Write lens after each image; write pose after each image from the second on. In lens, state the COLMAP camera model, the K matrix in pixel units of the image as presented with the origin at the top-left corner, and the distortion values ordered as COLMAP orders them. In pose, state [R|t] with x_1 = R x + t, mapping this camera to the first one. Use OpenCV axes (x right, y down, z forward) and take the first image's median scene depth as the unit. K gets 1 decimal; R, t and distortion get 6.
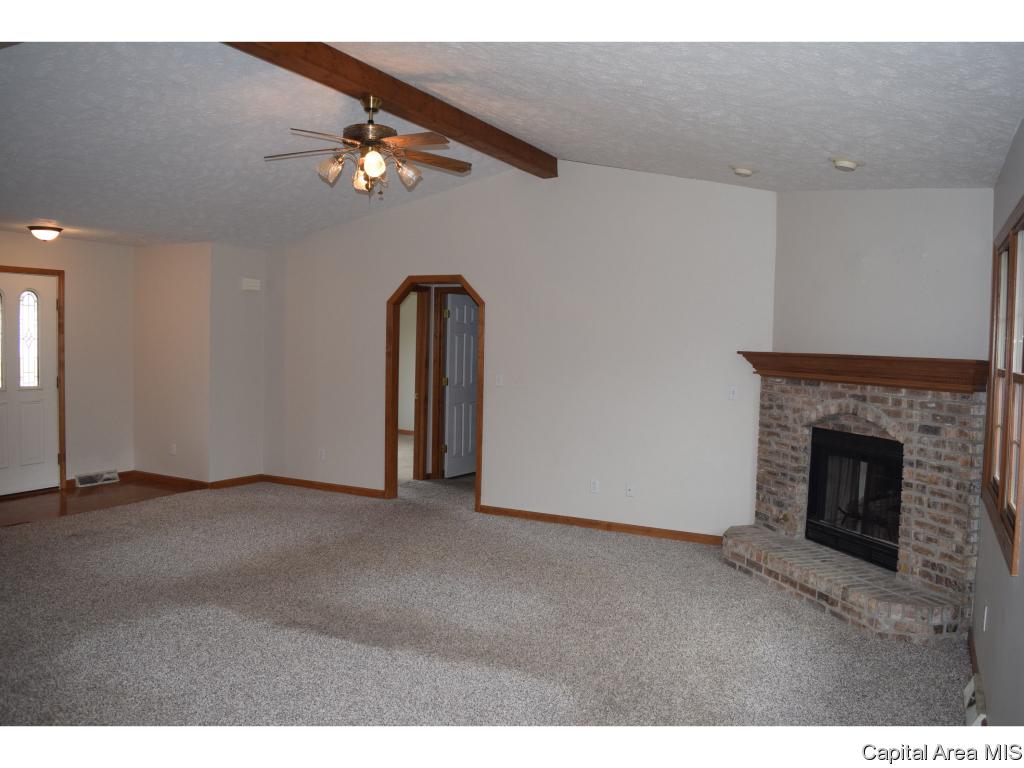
lens RADIAL K [[809.1, 0, 512.0], [0, 809.1, 384.0], [0, 0, 1]] dist [-0.088170, 0.012195]
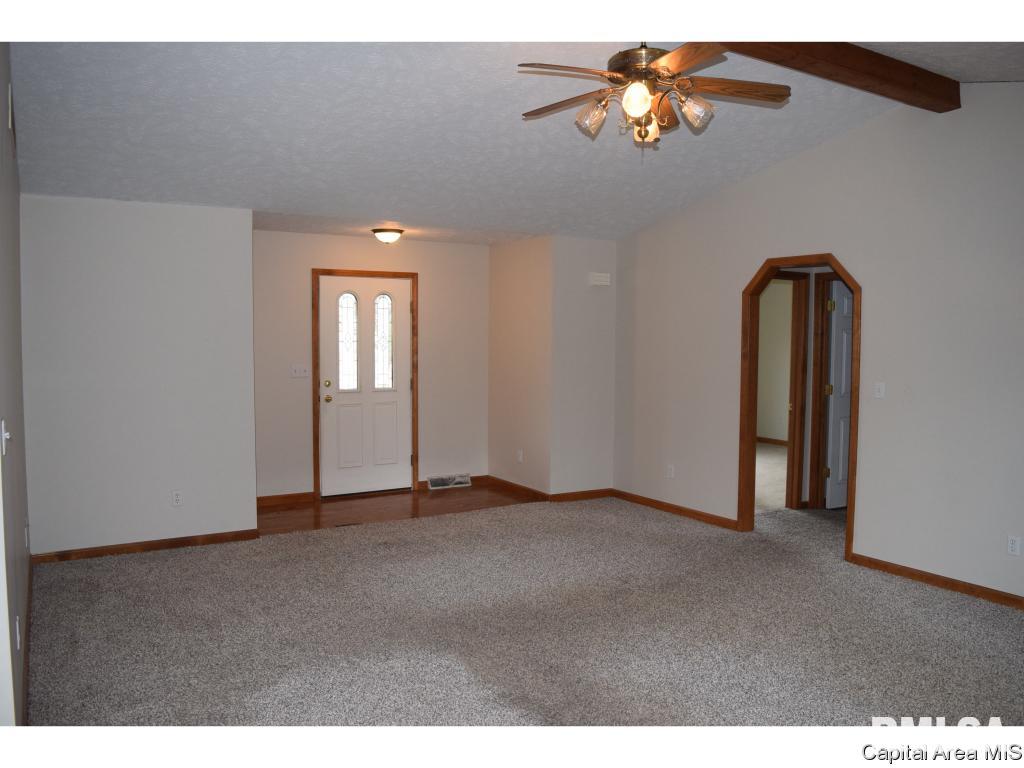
lens RADIAL K [[809.1, 0, 512.0], [0, 809.1, 384.0], [0, 0, 1]] dist [-0.088170, 0.012195]
pose [[0.857595, 0.013789, -0.514141, 0.065235], [-0.014823, 0.999888, 0.002091, -0.006434], [0.514112, 0.005828, 0.857703, 0.178598]]
